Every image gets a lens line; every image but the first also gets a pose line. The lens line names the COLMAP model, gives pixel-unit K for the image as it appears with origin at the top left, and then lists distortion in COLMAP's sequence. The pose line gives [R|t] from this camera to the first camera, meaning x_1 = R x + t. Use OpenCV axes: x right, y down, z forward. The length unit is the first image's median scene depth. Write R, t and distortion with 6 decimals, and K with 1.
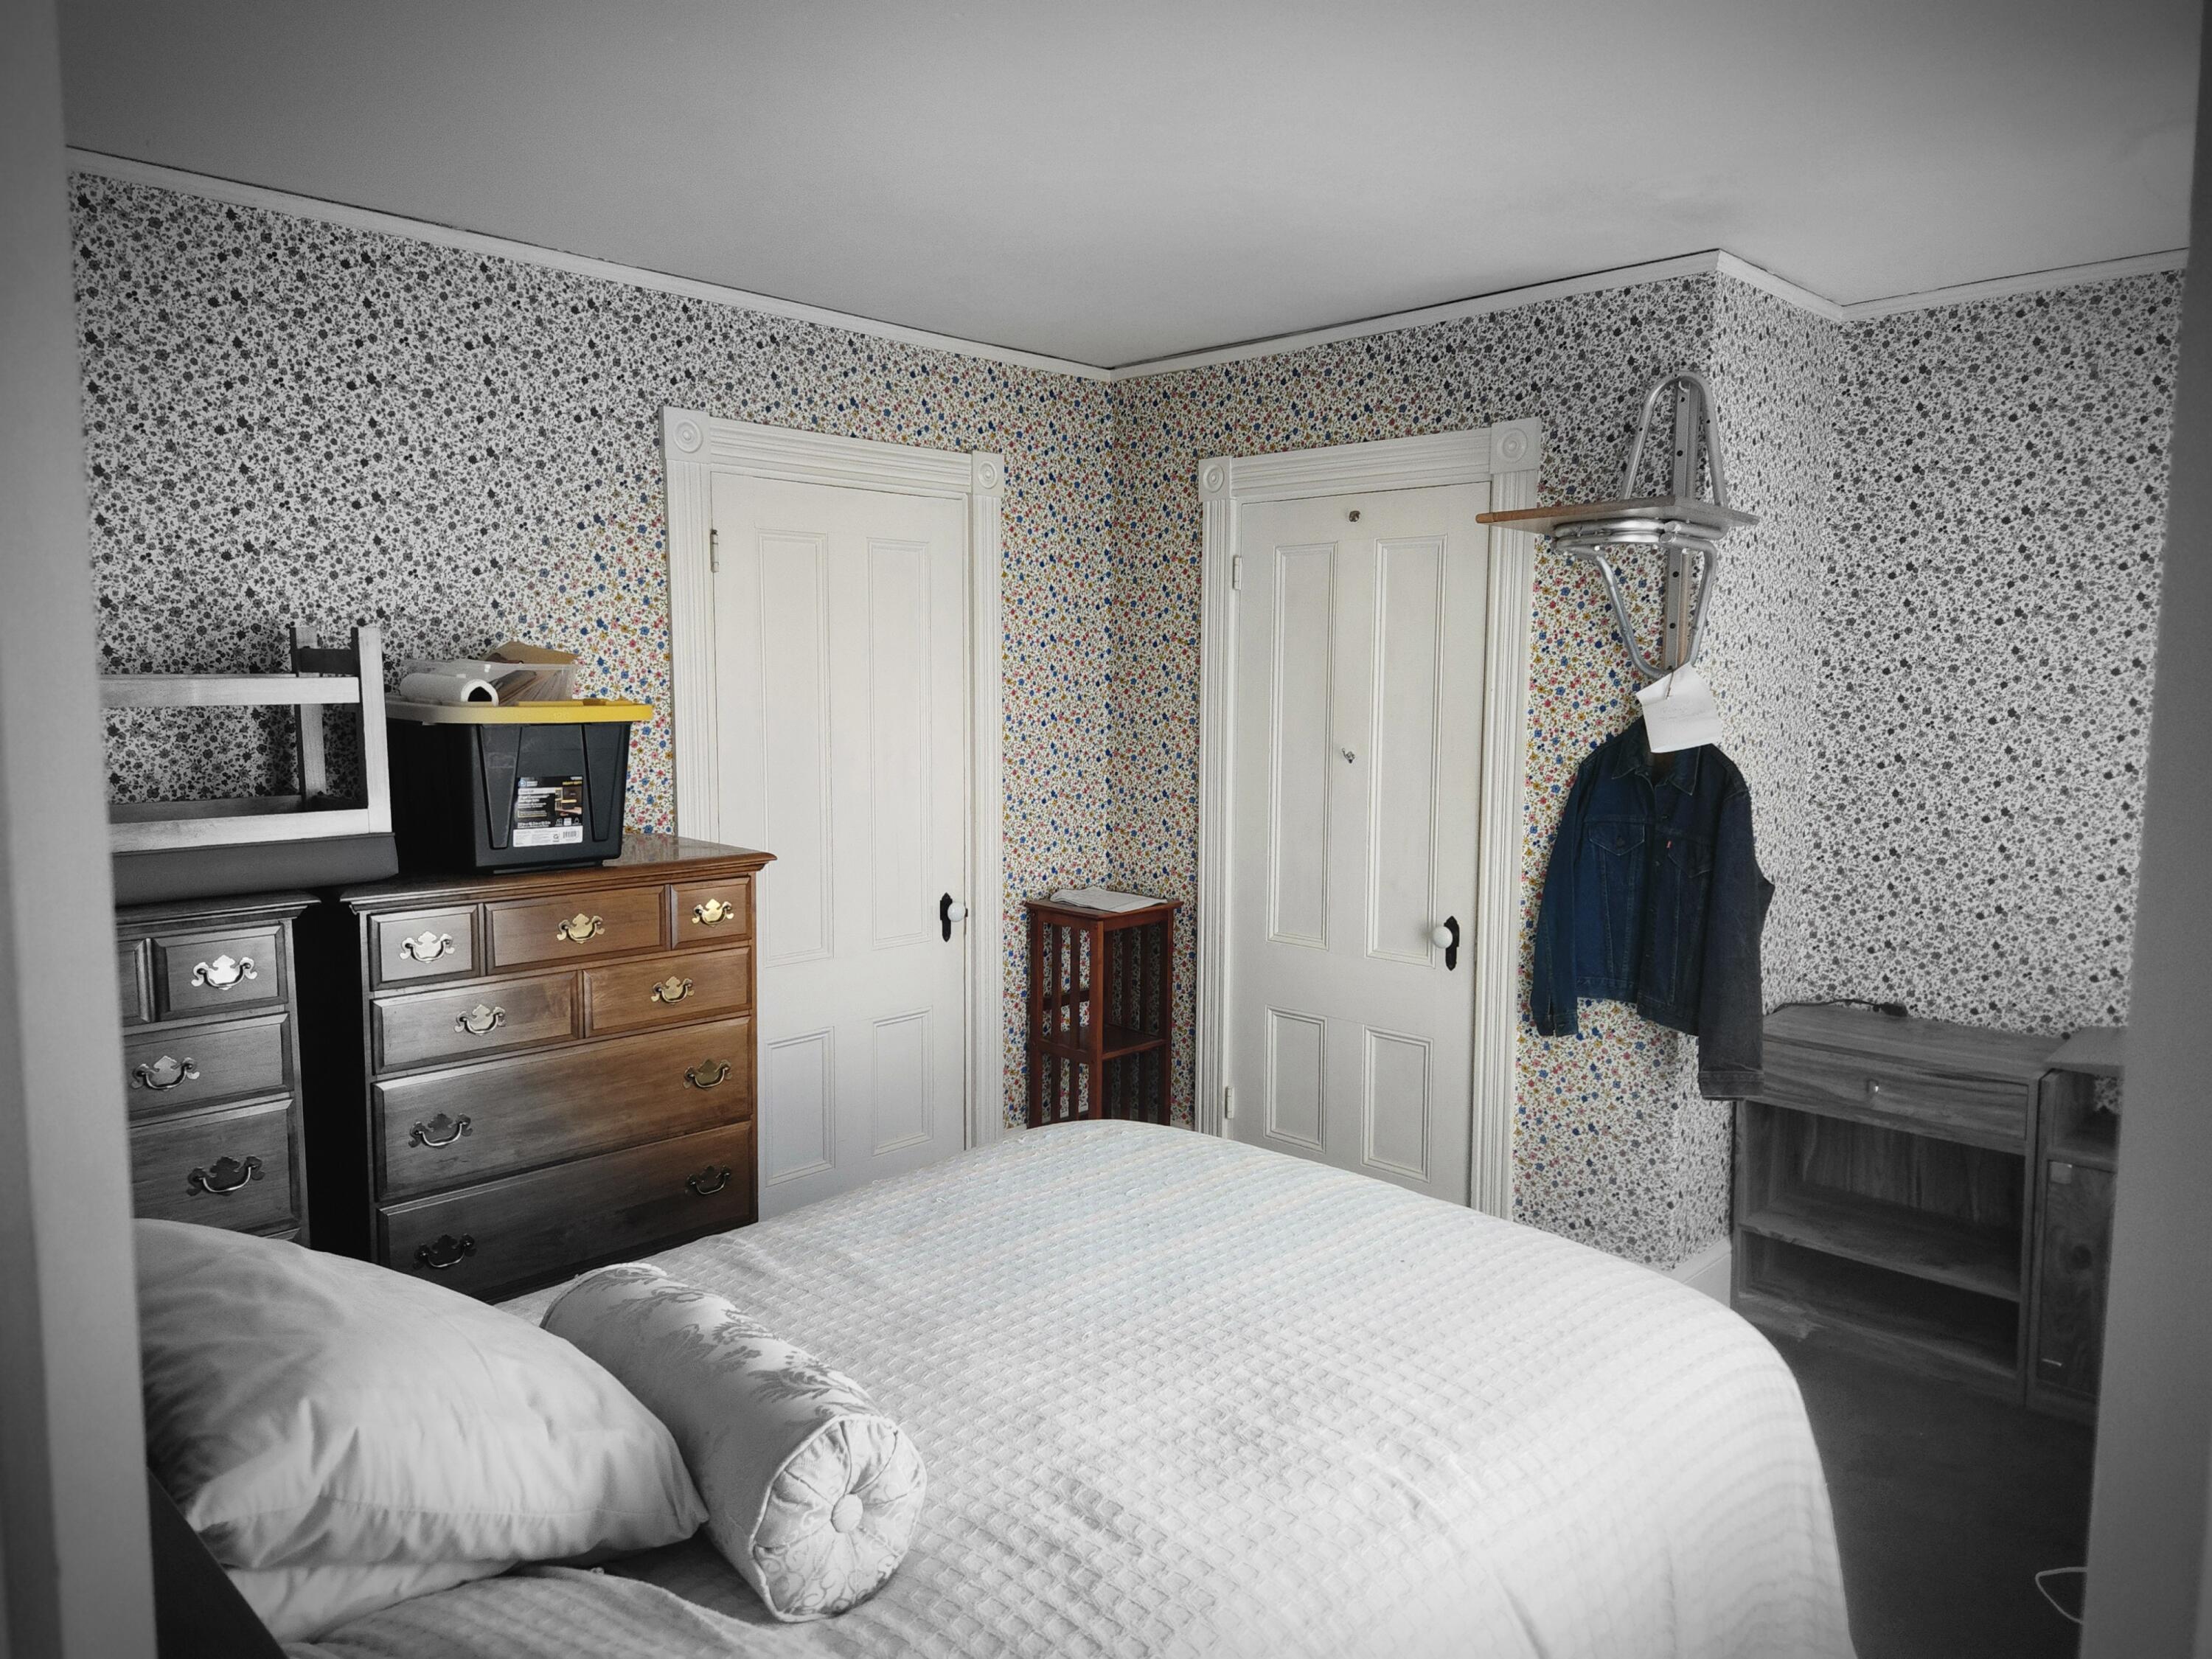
lens RADIAL K [[1502.2, 0, 1102.8], [0, 1502.2, 827.8], [0, 0, 1]] dist [0.000293, -0.001636]
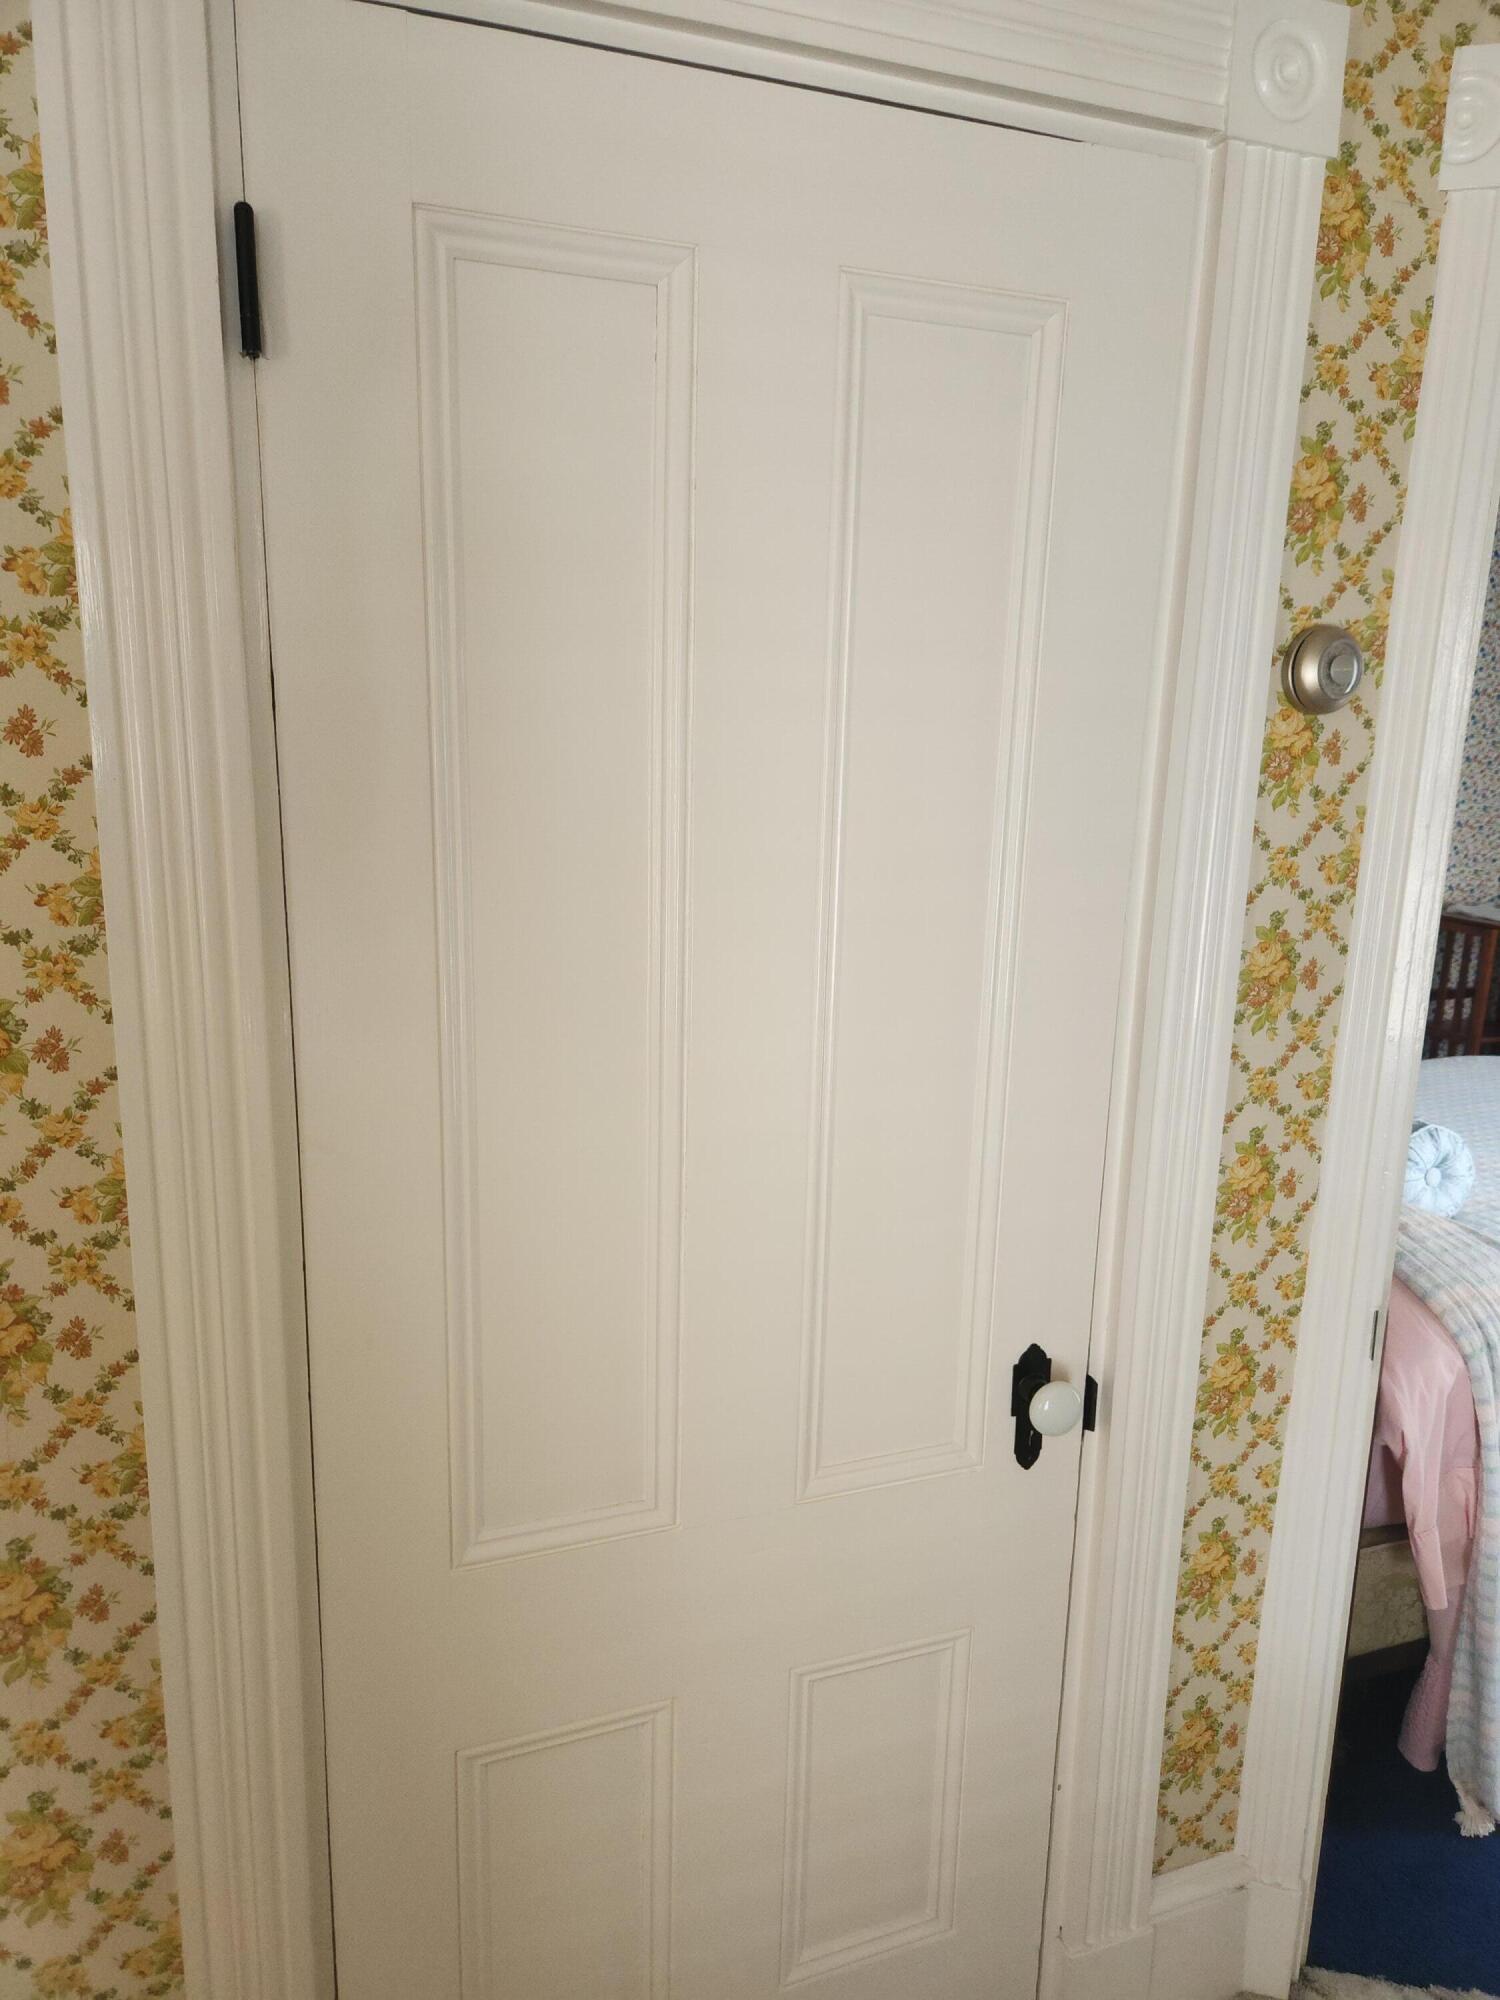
lens RADIAL K [[1358.2, 0, 748.4], [0, 1358.2, 998.1], [0, 0, 1]] dist [0.000293, -0.001636]
pose [[0.898584, 0.094935, -0.428409, -0.066358], [-0.053049, 0.992658, 0.108703, 0.028803], [0.435583, -0.074952, 0.897023, -0.243782]]
